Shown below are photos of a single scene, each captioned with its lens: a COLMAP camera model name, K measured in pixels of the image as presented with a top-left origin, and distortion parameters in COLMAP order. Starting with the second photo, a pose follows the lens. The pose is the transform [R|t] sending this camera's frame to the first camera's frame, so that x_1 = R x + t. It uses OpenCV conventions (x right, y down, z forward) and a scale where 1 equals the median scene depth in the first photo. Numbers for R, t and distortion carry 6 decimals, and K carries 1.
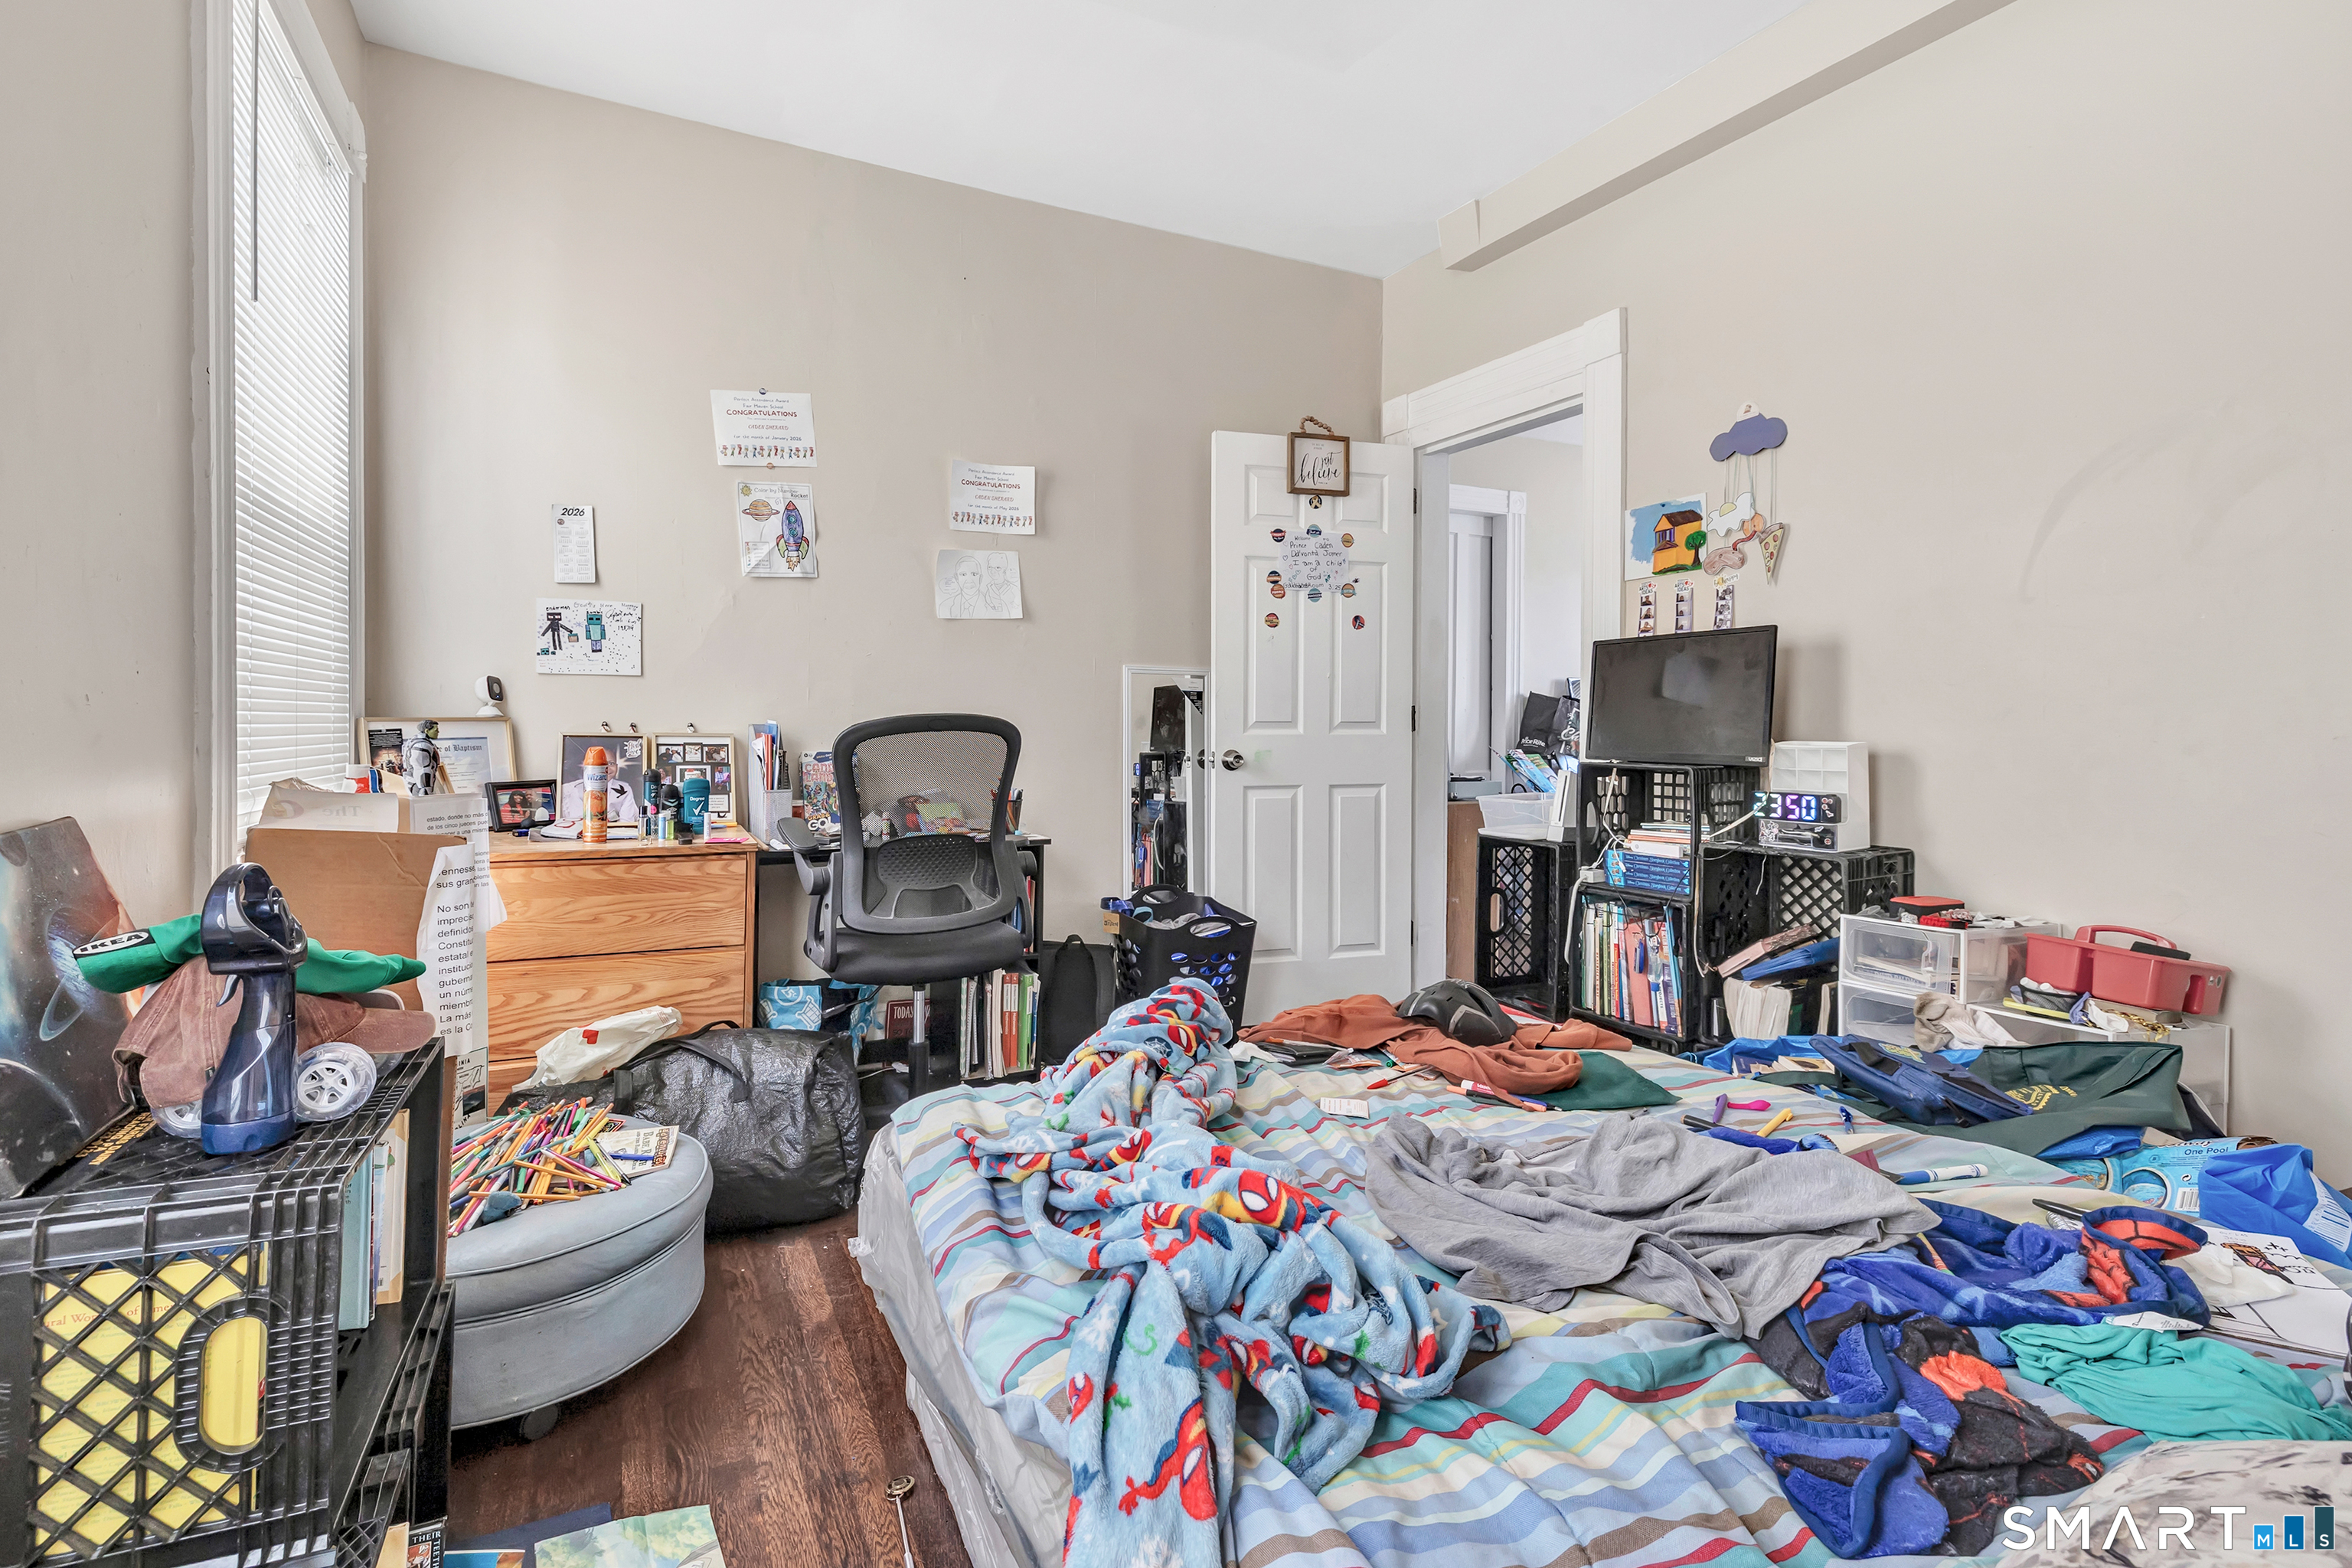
lens RADIAL K [[1084.2, 0, 1082.3], [0, 1084.2, 730.3], [0, 0, 1]] dist [0.000494, -0.002117]
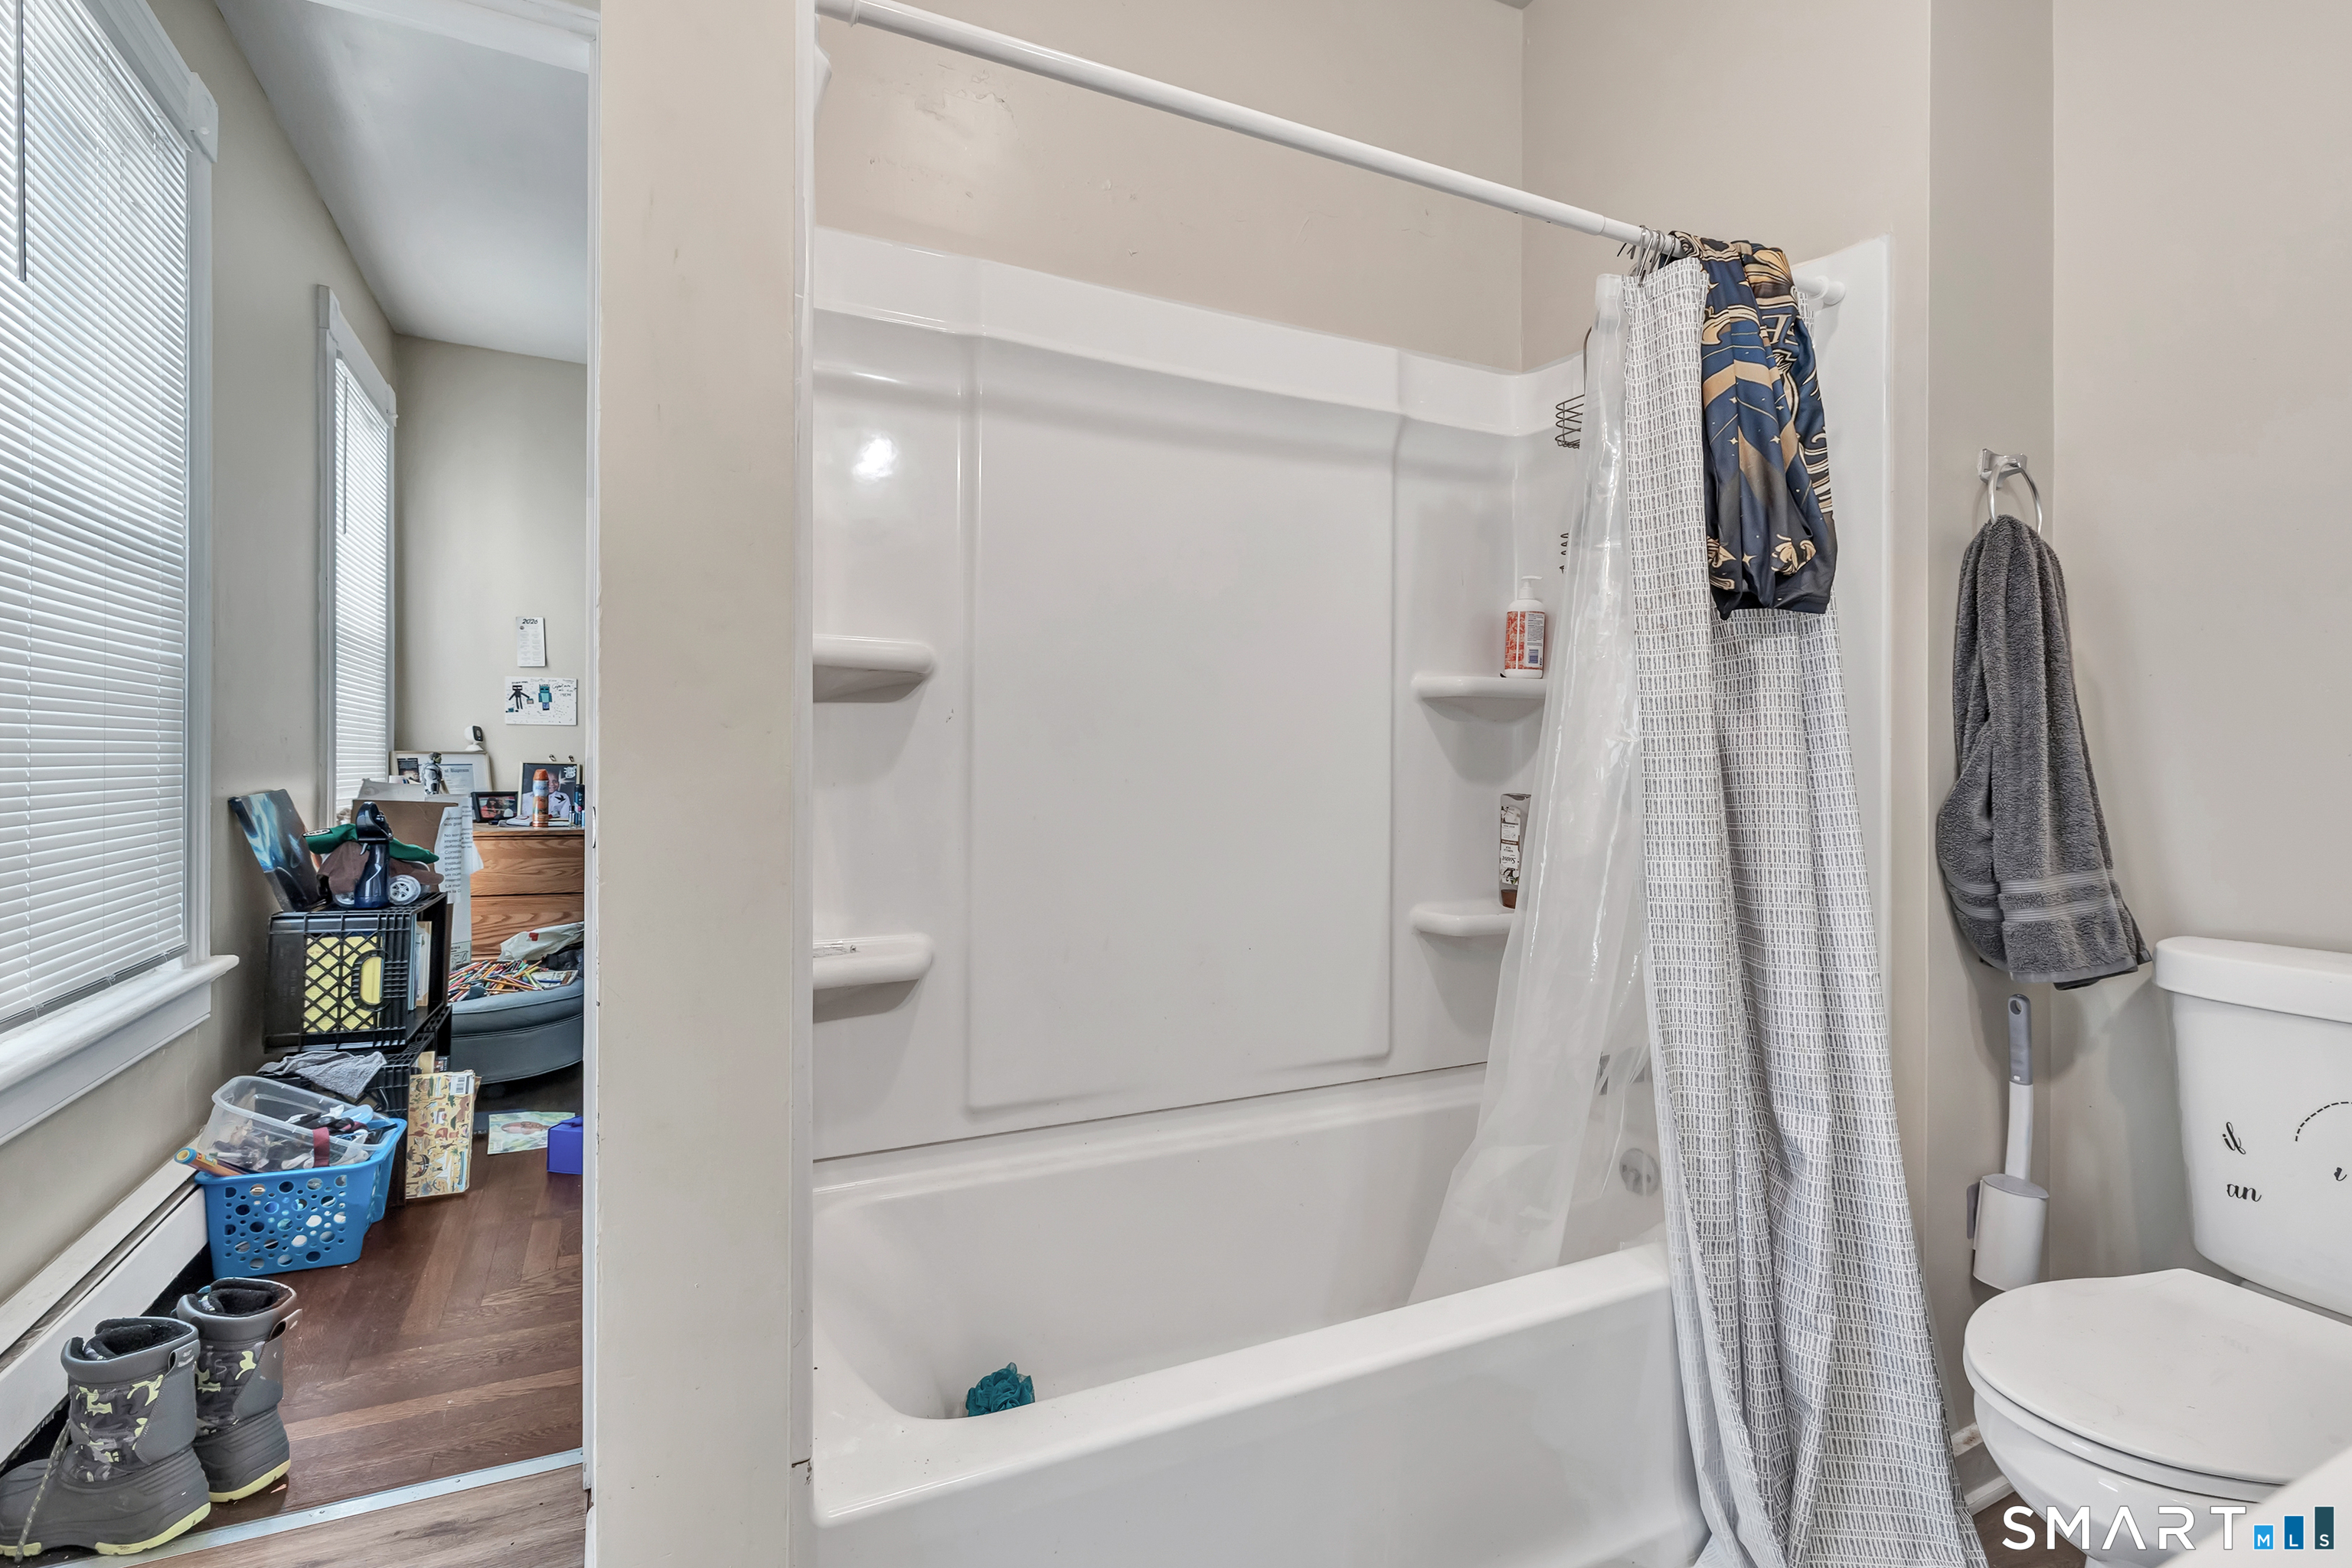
lens RADIAL K [[1084.2, 0, 1178.1], [0, 1084.2, 771.8], [0, 0, 1]] dist [0.000494, -0.002117]
pose [[0.997696, 0.000284, 0.067838, 0.593561], [-0.000173, 0.999999, -0.001639, 0.031381], [-0.067839, 0.001623, 0.997695, -1.037262]]
